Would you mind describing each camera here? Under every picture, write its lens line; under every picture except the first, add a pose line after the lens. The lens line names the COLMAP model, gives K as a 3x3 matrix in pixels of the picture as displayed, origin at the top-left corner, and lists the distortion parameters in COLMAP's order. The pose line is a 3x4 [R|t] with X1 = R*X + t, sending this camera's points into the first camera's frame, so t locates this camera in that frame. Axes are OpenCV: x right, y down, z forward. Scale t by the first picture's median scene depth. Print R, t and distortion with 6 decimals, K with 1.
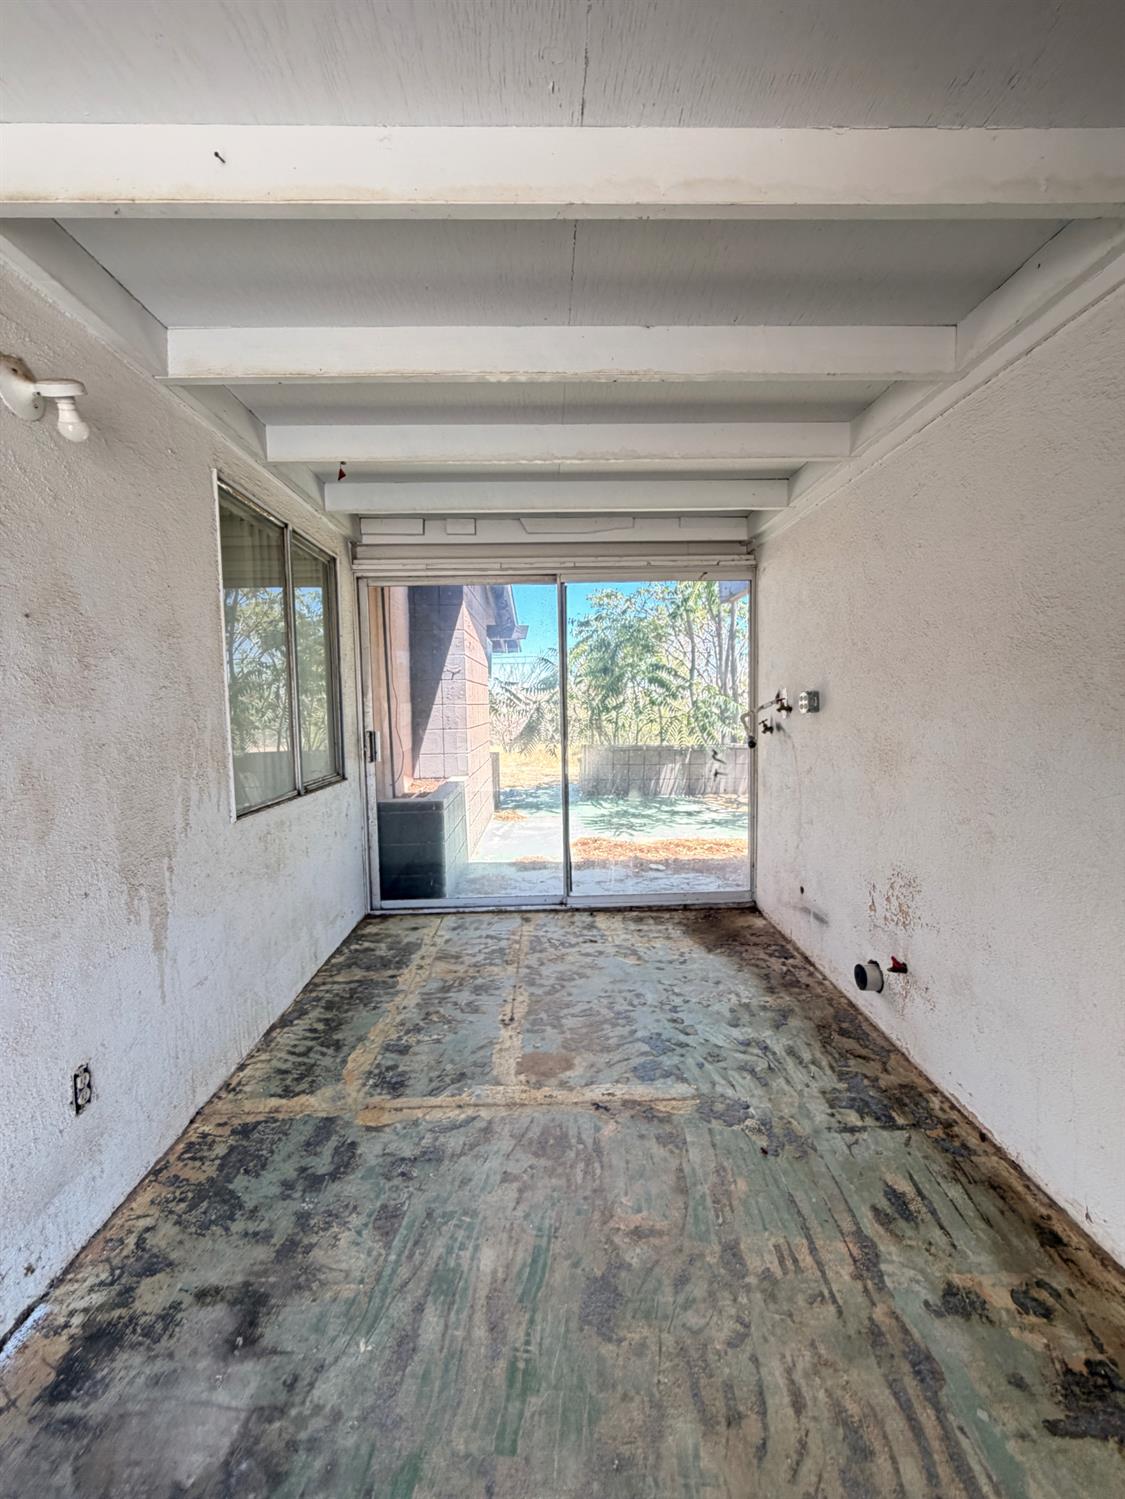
lens RADIAL K [[600.2, 0, 559.5], [0, 600.2, 748.1], [0, 0, 1]] dist [0.000188, 0.000060]
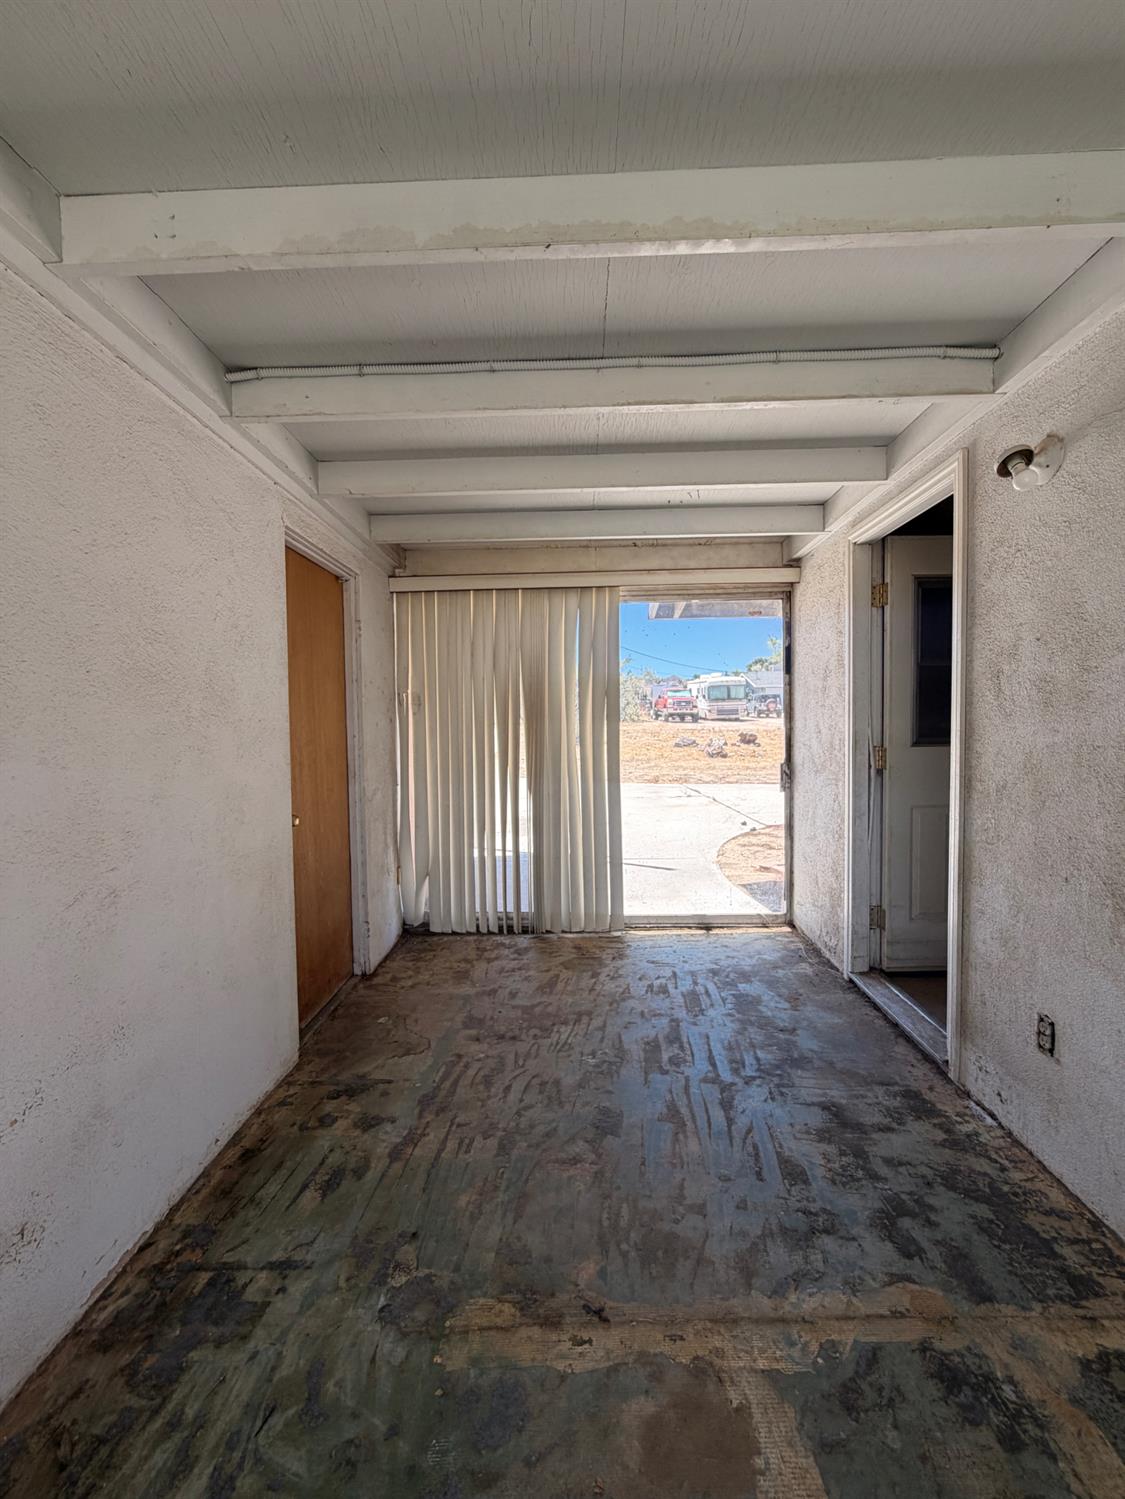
lens RADIAL K [[600.2, 0, 564.4], [0, 600.2, 751.6], [0, 0, 1]] dist [0.000188, 0.000060]
pose [[-0.998403, 0.028257, 0.048913, 0.063262], [0.033830, 0.992541, 0.117127, -0.135961], [-0.045238, 0.118595, -0.991912, 1.922404]]
